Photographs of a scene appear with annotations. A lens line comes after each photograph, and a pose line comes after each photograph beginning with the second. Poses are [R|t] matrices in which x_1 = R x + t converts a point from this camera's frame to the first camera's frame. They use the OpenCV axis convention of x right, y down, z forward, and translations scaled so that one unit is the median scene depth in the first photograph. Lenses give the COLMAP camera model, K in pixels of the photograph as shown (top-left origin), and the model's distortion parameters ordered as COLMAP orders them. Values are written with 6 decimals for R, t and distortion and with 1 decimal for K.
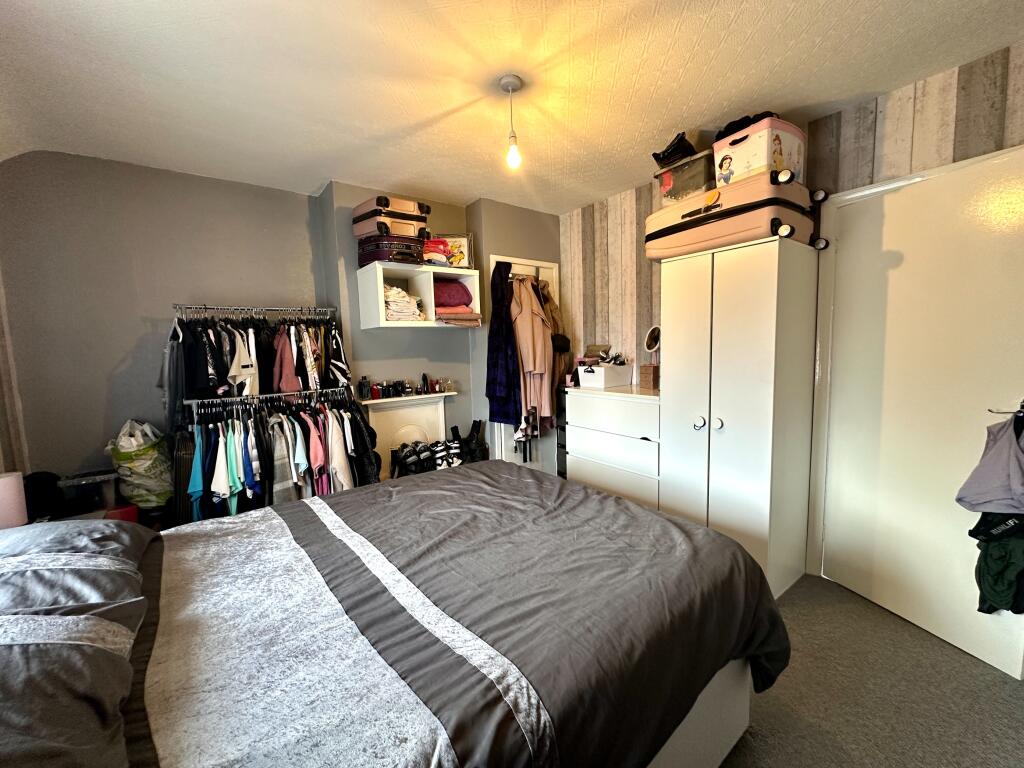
lens RADIAL K [[412.6, 0, 512.0], [0, 412.6, 384.0], [0, 0, 1]] dist [-0.000532, 0.000392]
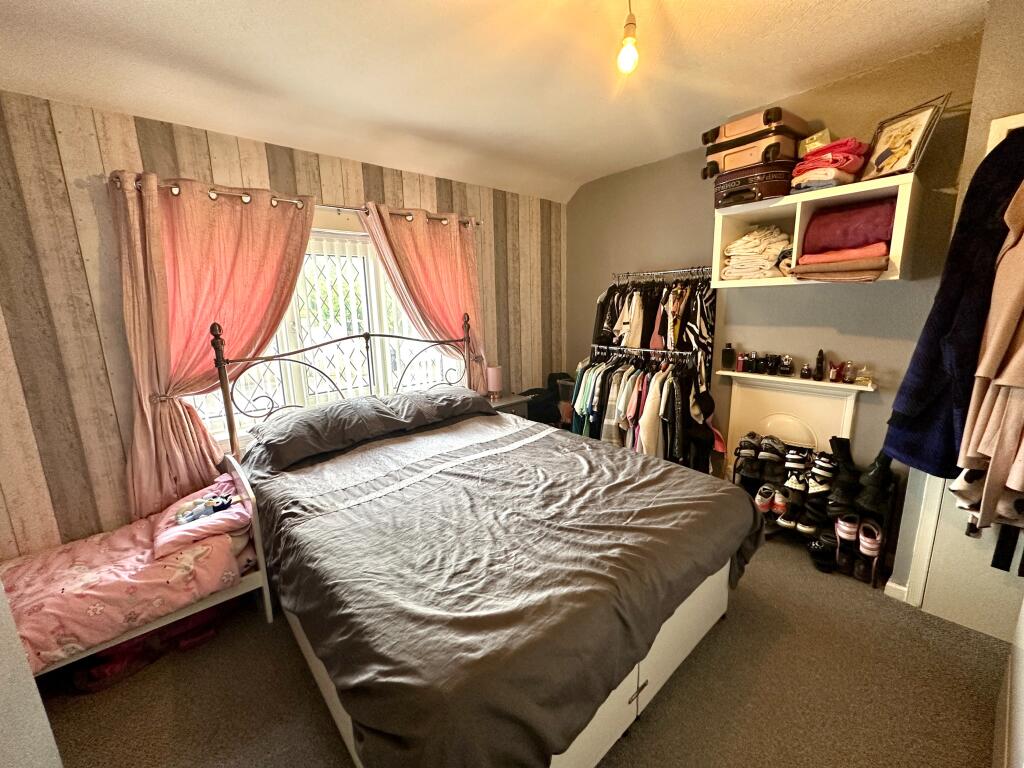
lens RADIAL K [[412.6, 0, 512.0], [0, 412.6, 384.0], [0, 0, 1]] dist [-0.000532, 0.000392]
pose [[0.059191, 0.220318, -0.973631, 0.576099], [-0.075163, 0.973556, 0.215731, -0.104812], [0.995413, 0.060411, 0.074185, 0.566601]]
